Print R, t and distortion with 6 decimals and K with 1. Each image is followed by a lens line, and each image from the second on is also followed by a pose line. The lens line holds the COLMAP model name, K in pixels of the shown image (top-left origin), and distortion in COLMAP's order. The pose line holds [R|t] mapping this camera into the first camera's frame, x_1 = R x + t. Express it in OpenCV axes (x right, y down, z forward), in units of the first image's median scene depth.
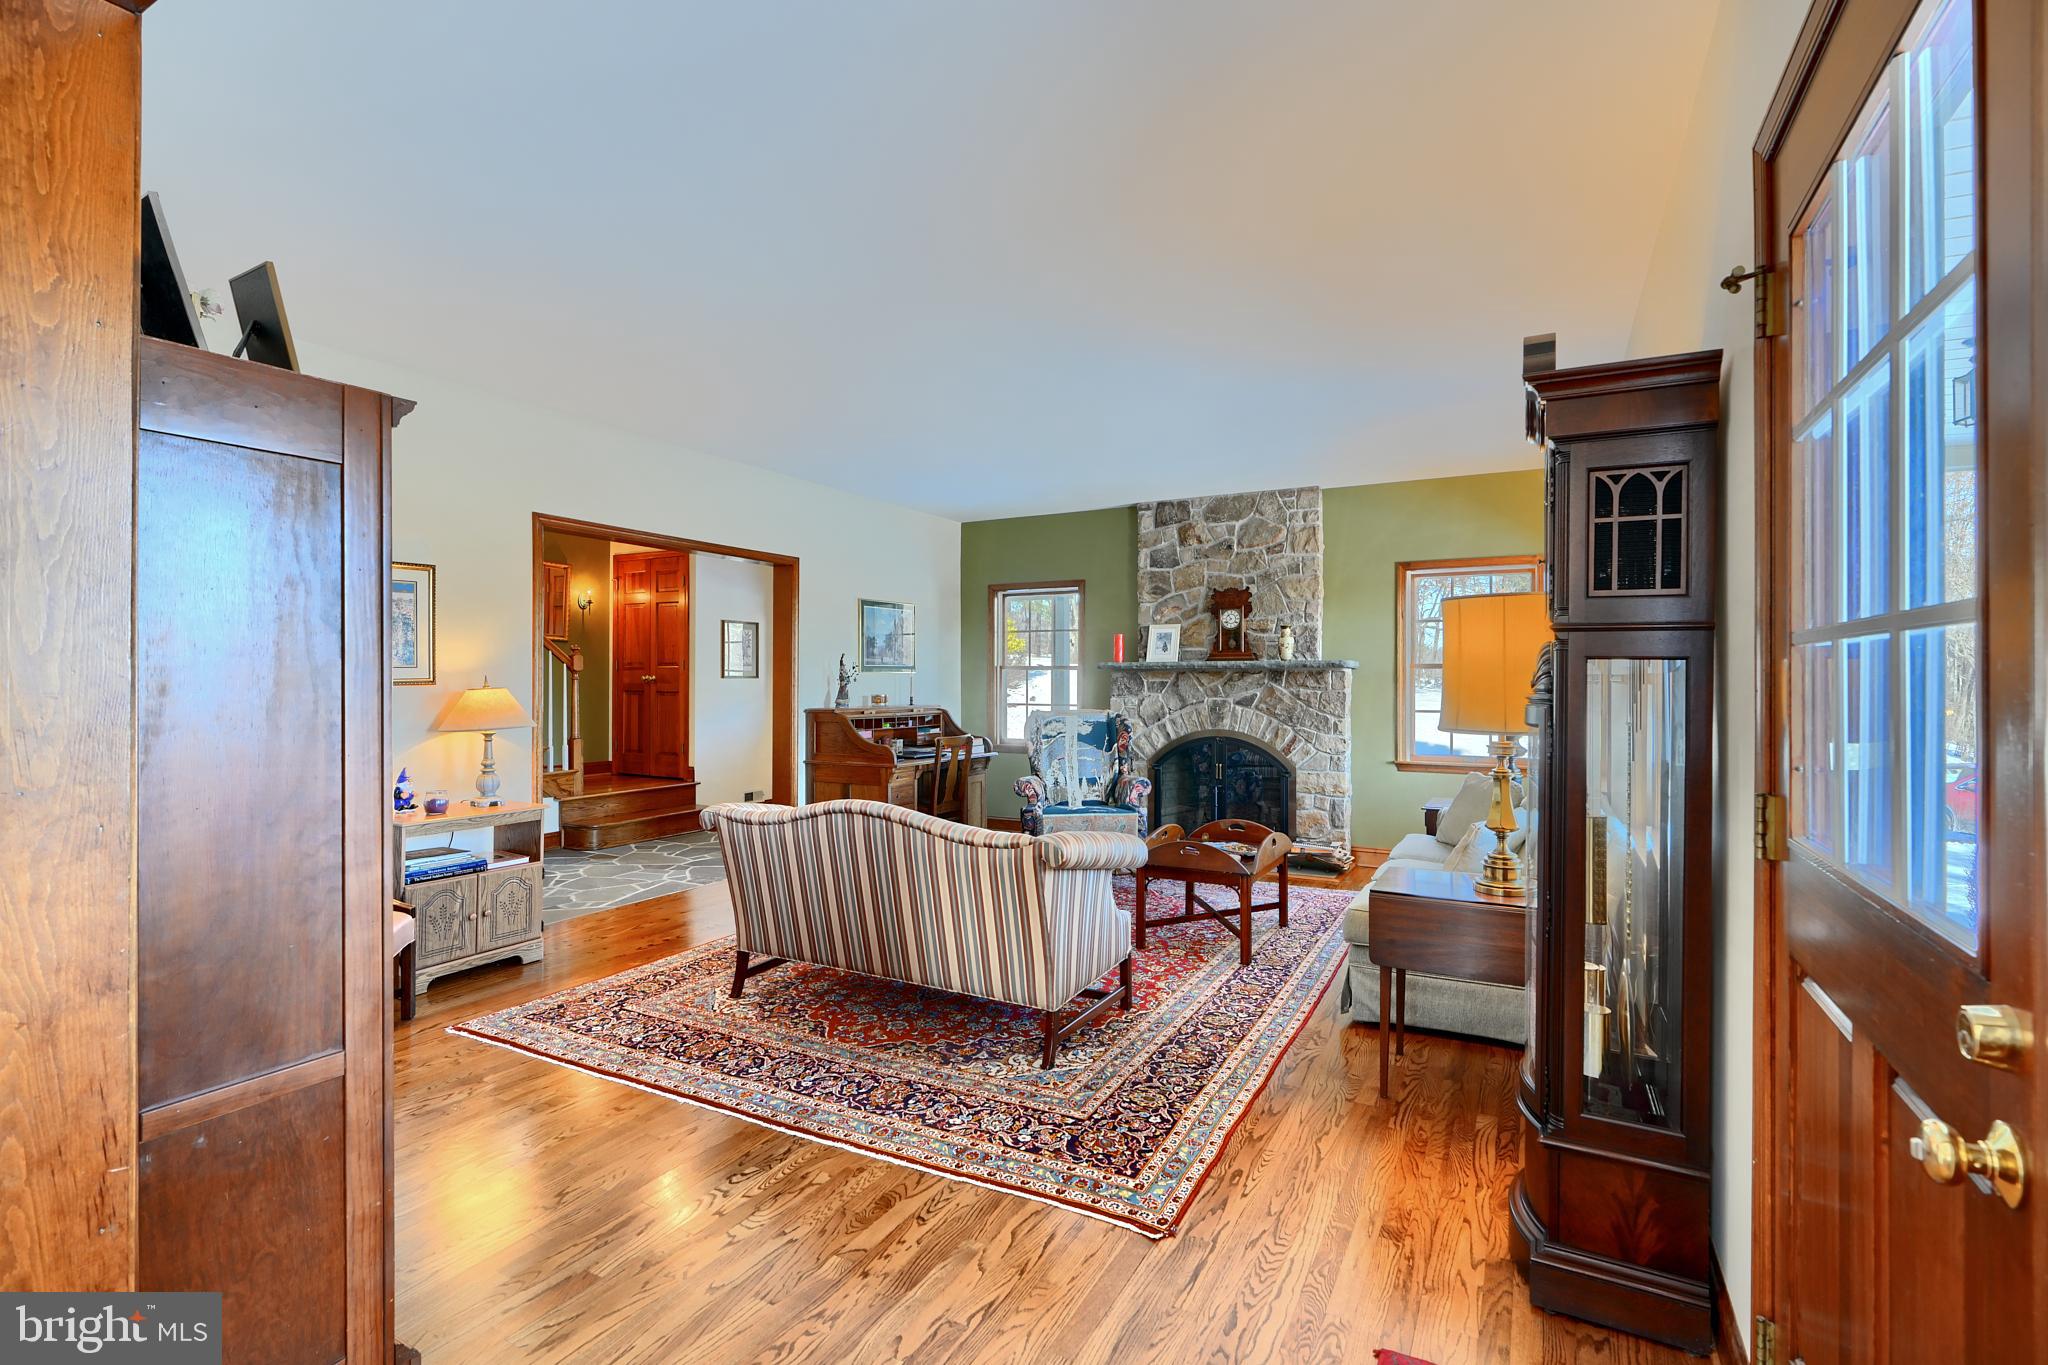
lens RADIAL K [[925.9, 0, 1026.2], [0, 925.9, 677.5], [0, 0, 1]] dist [-0.002441, 0.000379]
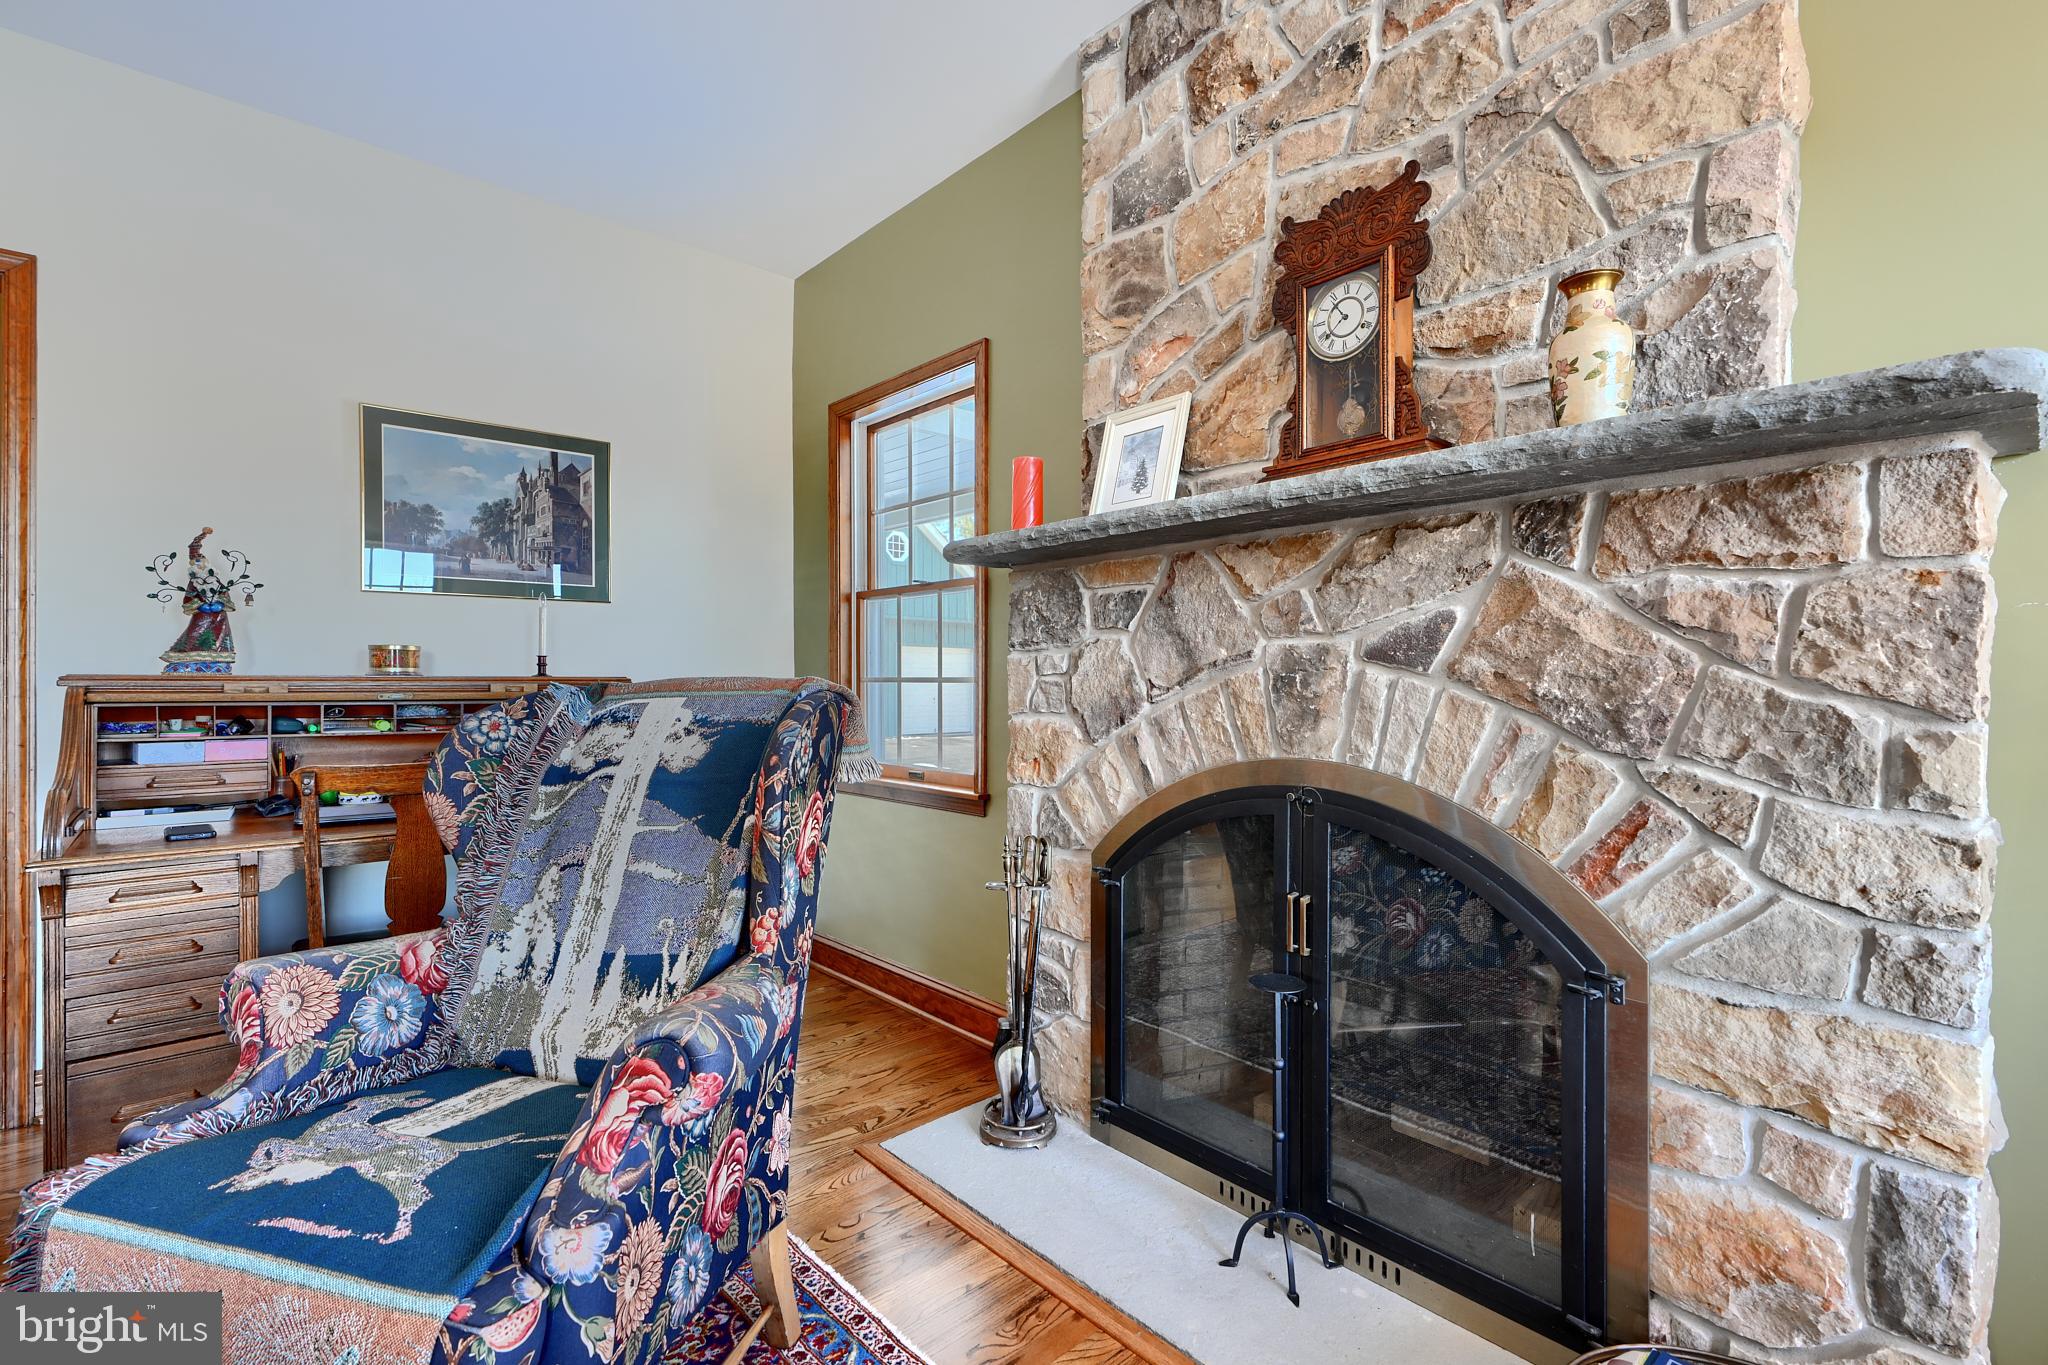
lens RADIAL K [[925.9, 0, 1024.3], [0, 925.9, 681.2], [0, 0, 1]] dist [-0.002441, 0.000379]
pose [[0.944576, -0.001425, -0.328289, 0.222149], [0.001909, 0.999998, 0.001152, 0.034086], [0.328286, -0.001715, 0.944577, 0.739840]]
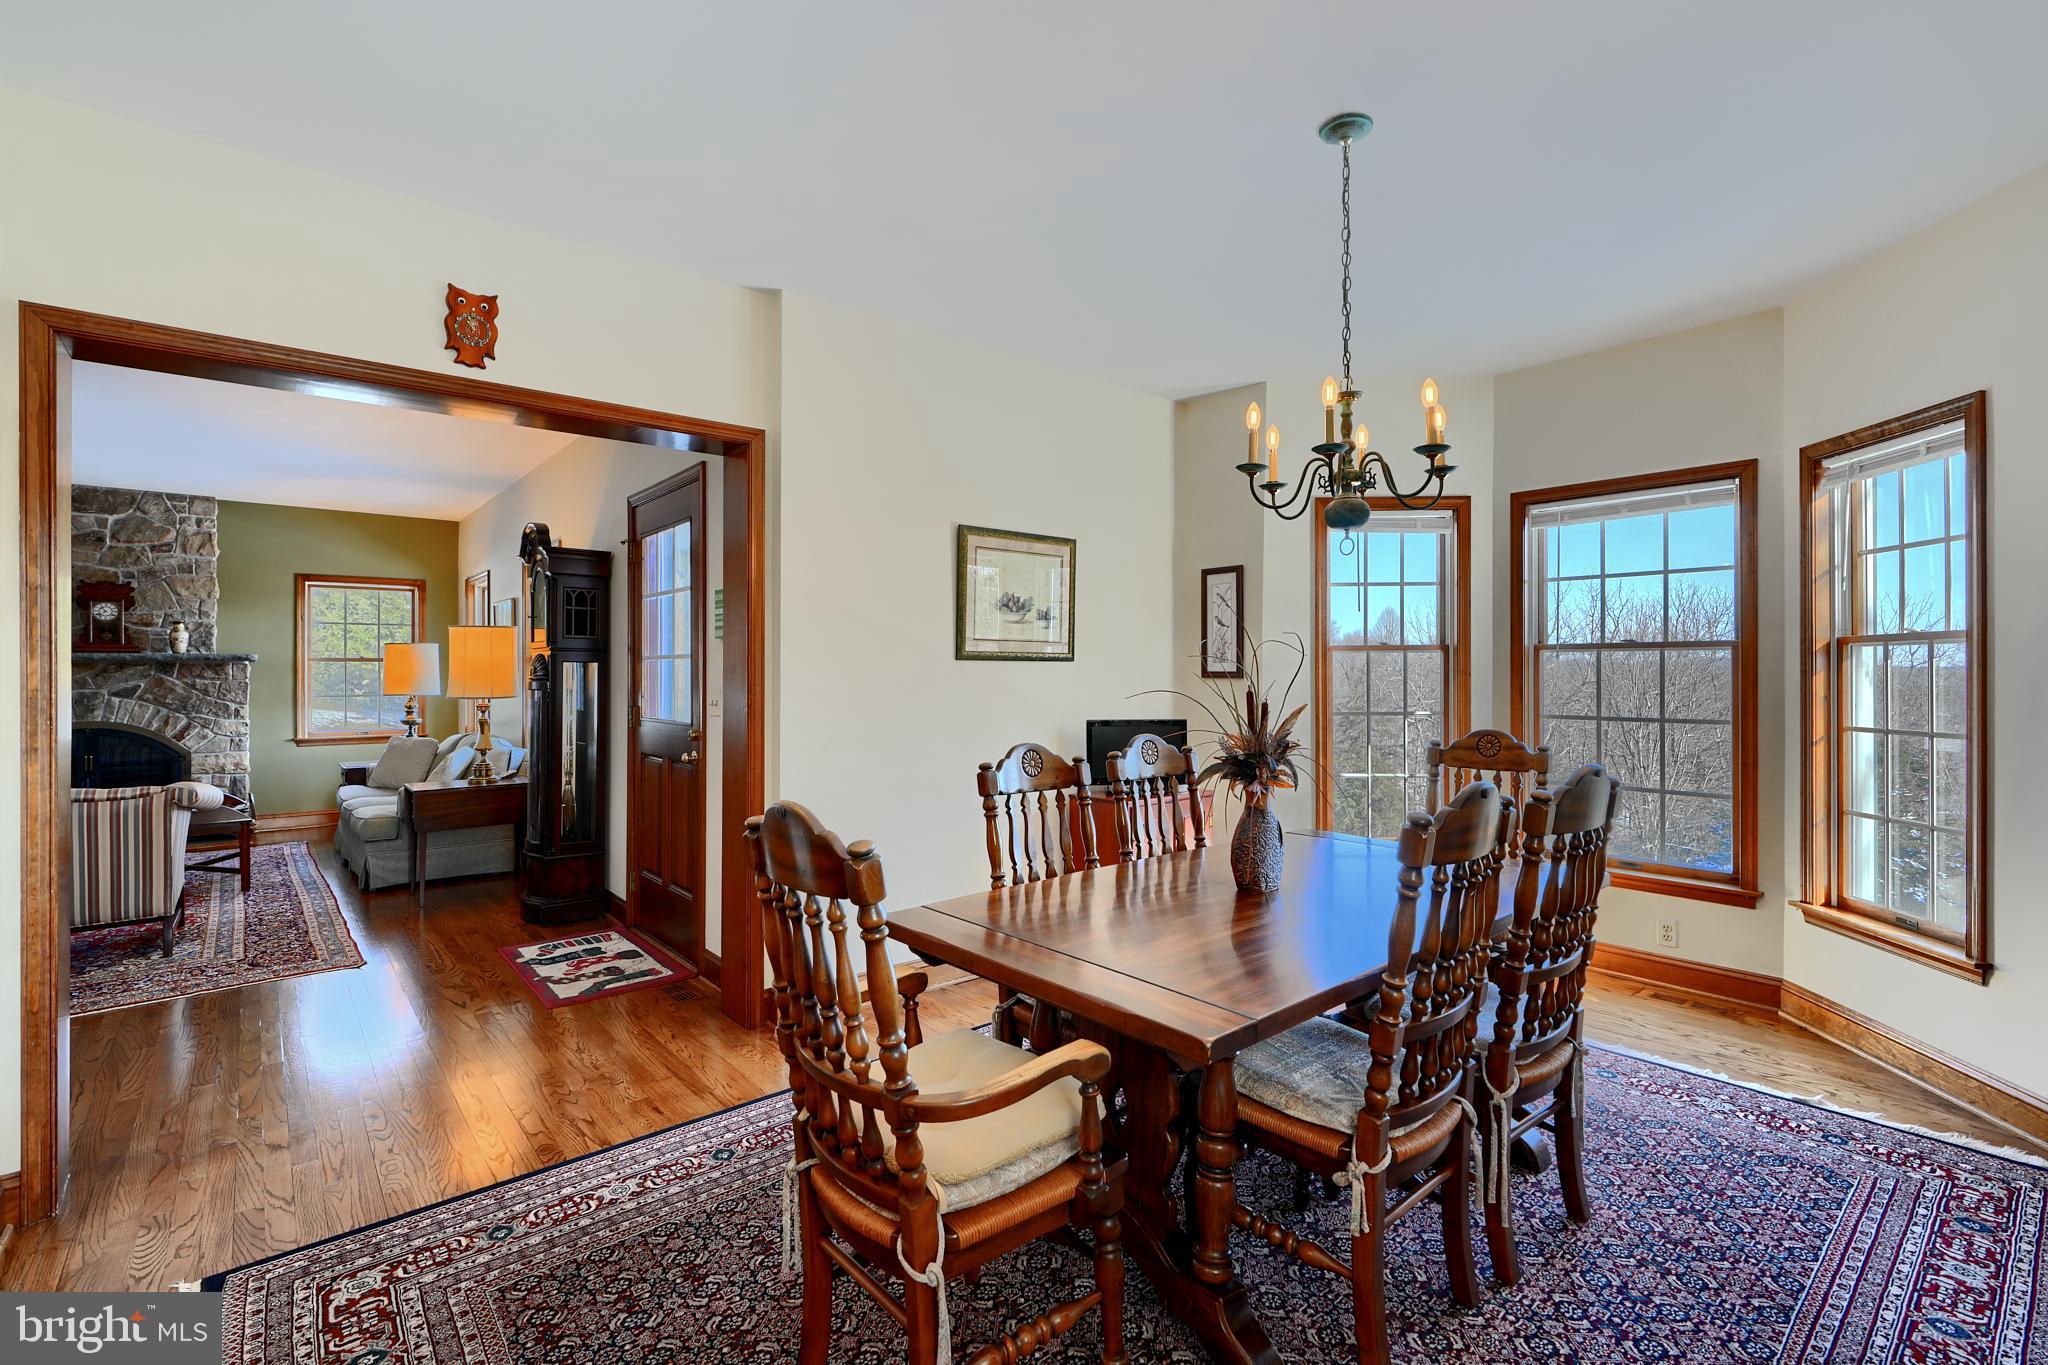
lens RADIAL K [[925.9, 0, 1032.5], [0, 925.9, 668.7], [0, 0, 1]] dist [-0.002441, 0.000379]
pose [[0.357715, 0.000023, 0.933831, -0.361374], [0.001123, 0.999999, -0.000455, 0.000938], [-0.933830, 0.001211, 0.357715, -0.309241]]
